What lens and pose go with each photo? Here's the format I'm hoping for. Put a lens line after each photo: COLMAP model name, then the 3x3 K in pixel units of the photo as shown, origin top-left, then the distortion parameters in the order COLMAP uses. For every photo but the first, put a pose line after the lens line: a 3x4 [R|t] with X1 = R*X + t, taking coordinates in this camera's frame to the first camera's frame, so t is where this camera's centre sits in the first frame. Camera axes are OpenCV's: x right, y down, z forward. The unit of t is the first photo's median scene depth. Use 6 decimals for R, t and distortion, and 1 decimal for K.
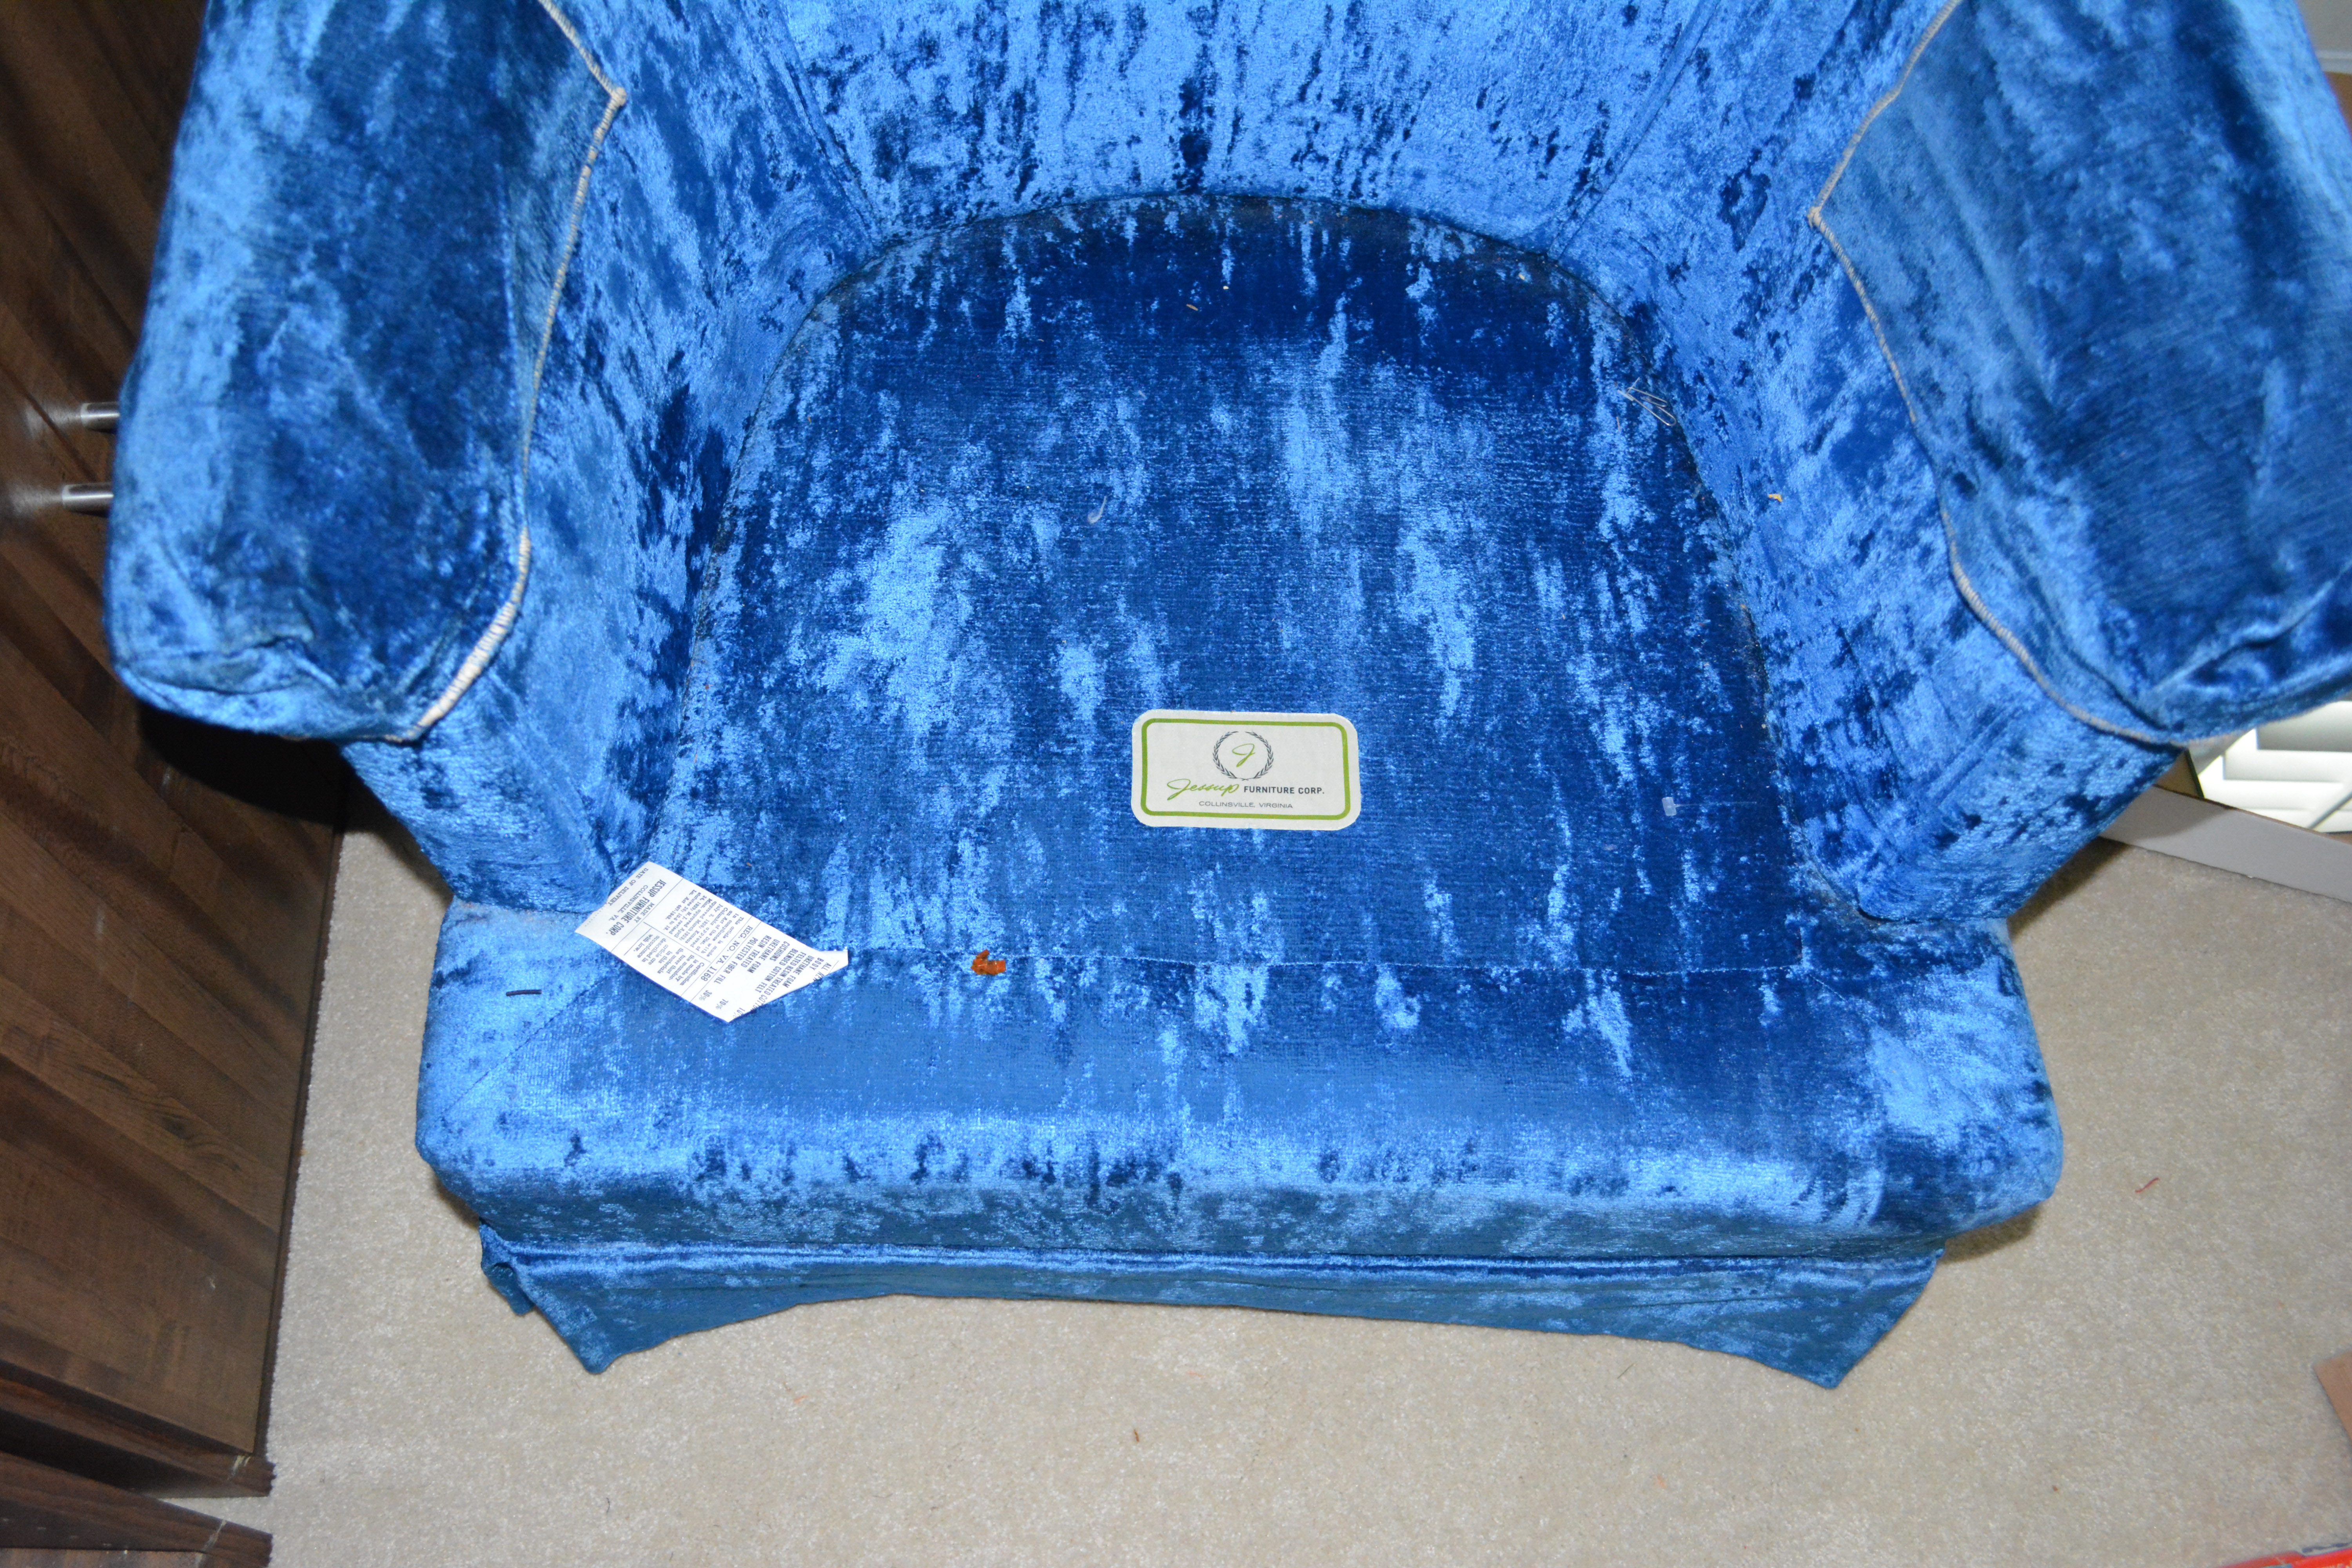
lens RADIAL K [[2064.7, 0, 1141.1], [0, 2064.7, 784.2], [0, 0, 1]] dist [-0.060935, -0.010735]
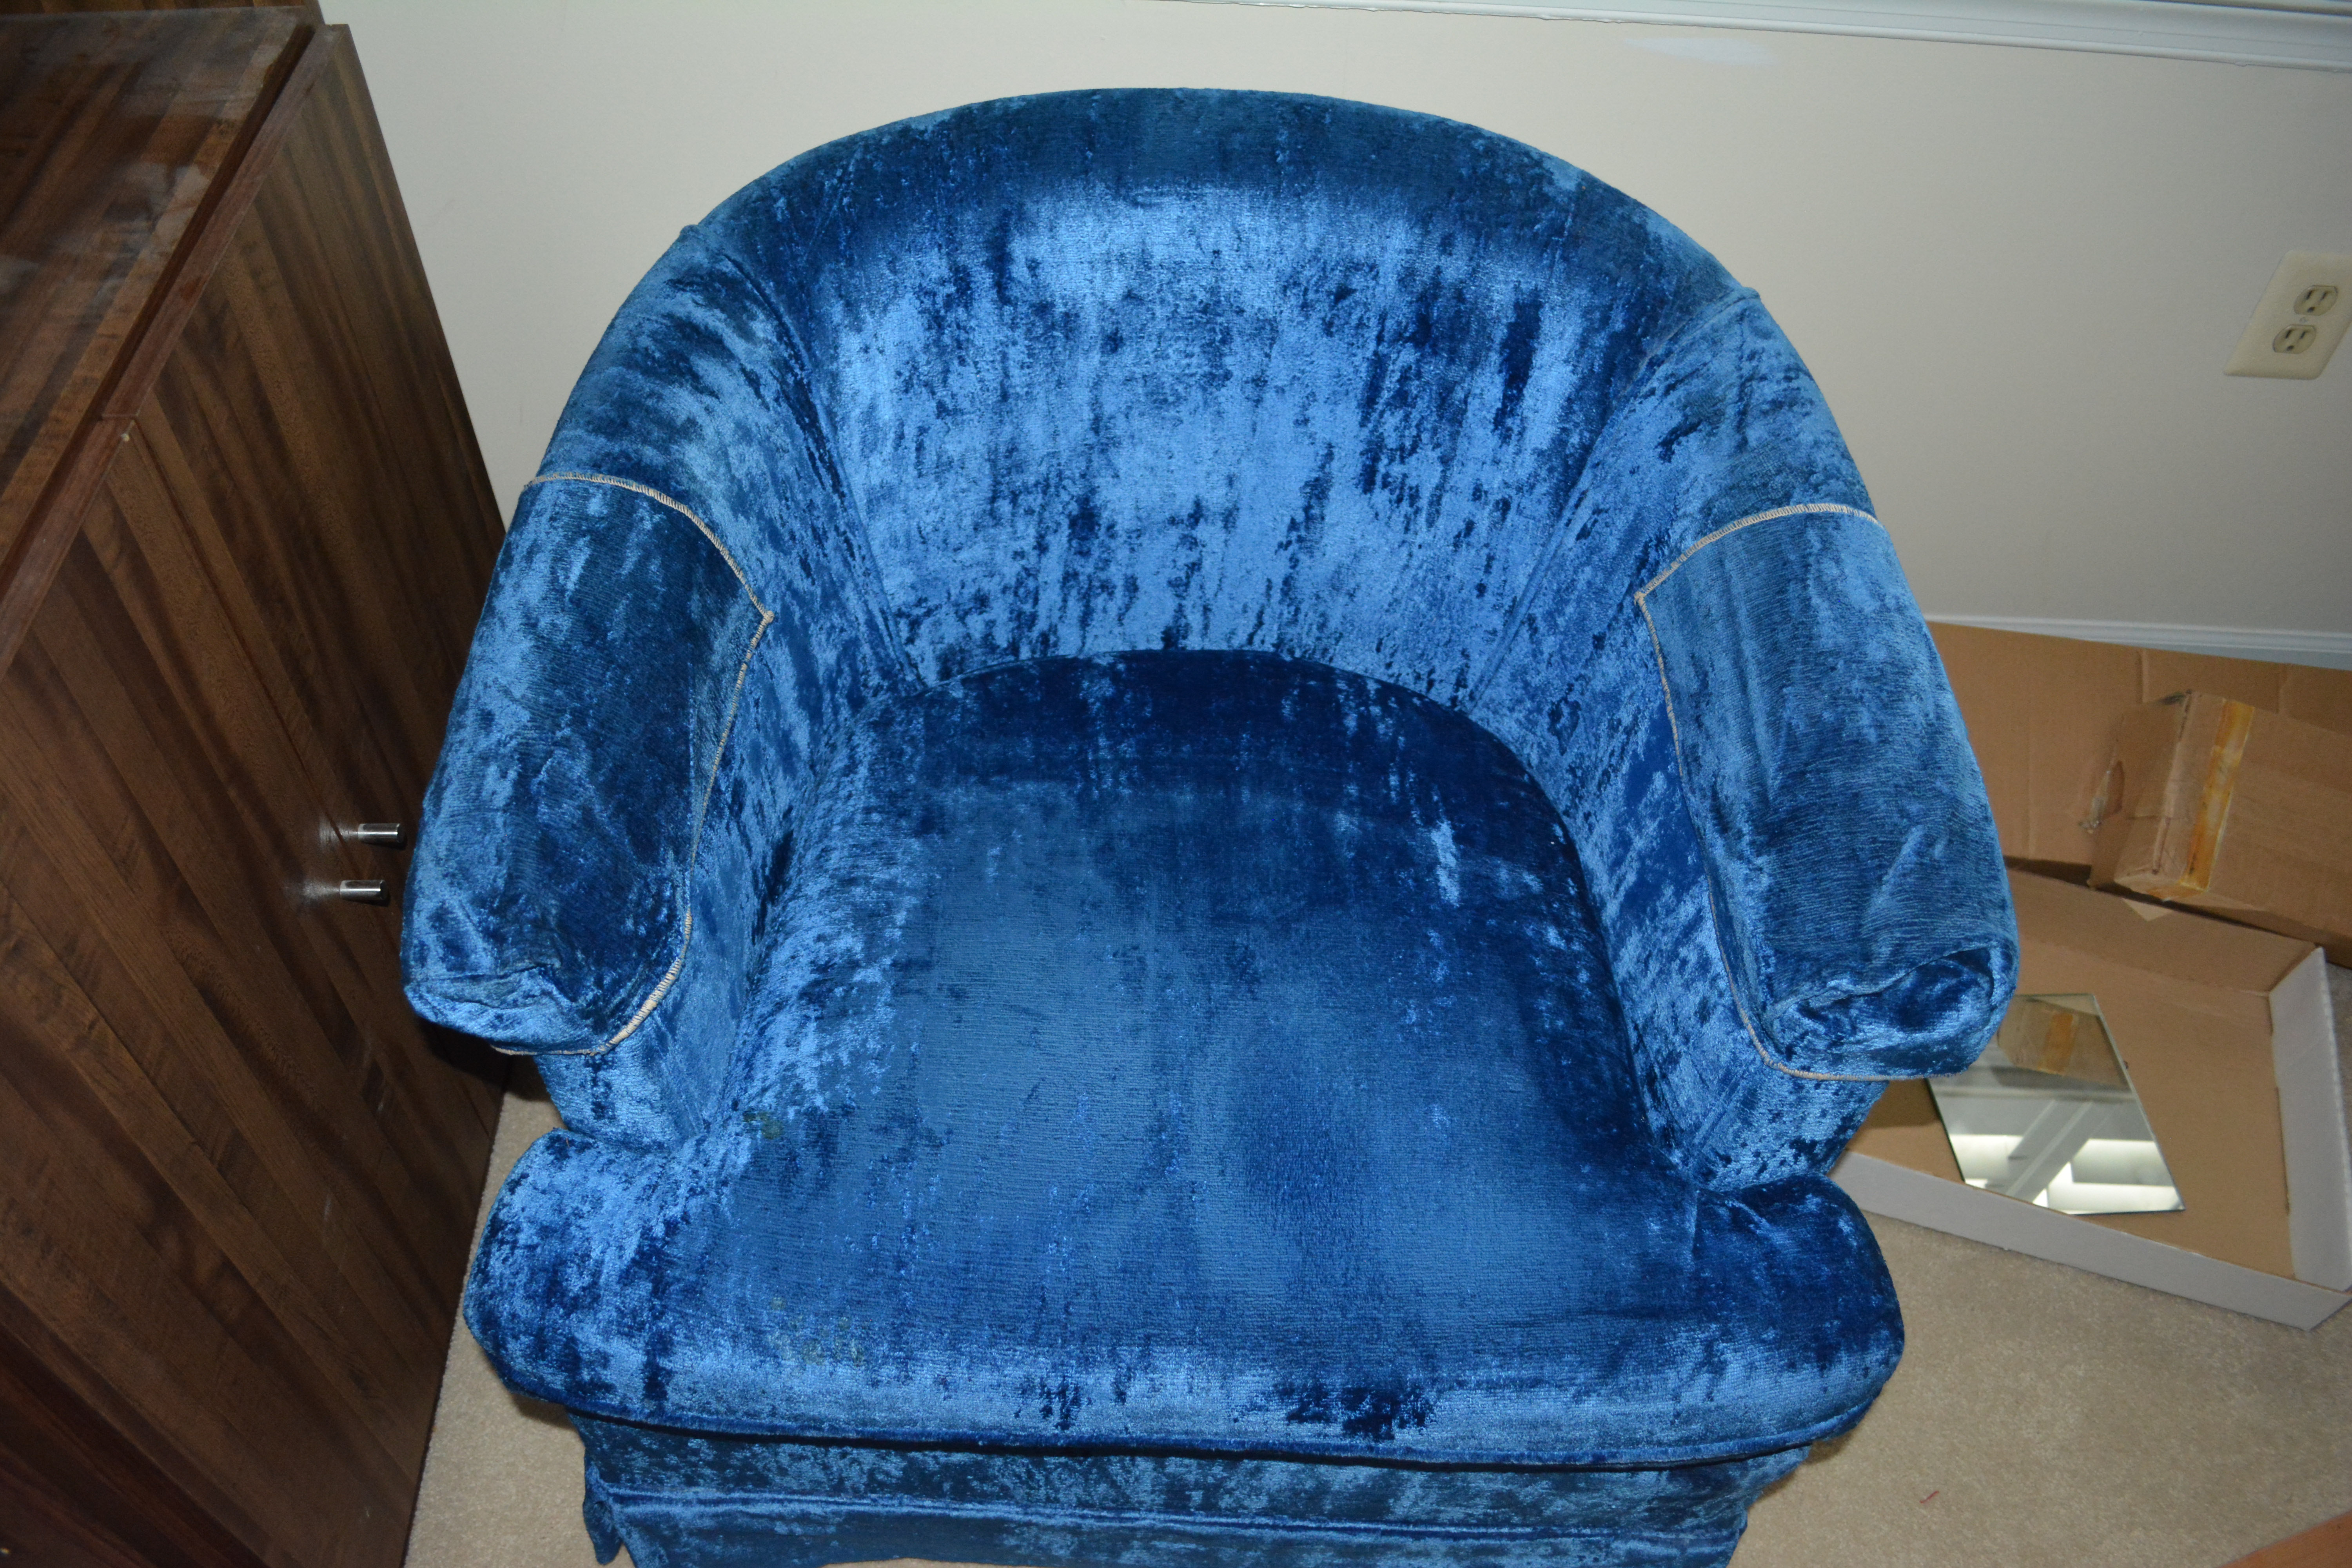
lens RADIAL K [[2070.1, 0, 1176.0], [0, 2070.1, 784.0], [0, 0, 1]] dist [-0.056449, 0.001884]
pose [[0.999655, 0.025632, 0.005762, 0.024409], [-0.023367, 0.967739, -0.250870, 0.114485], [-0.012007, 0.250649, 0.968004, -0.343133]]
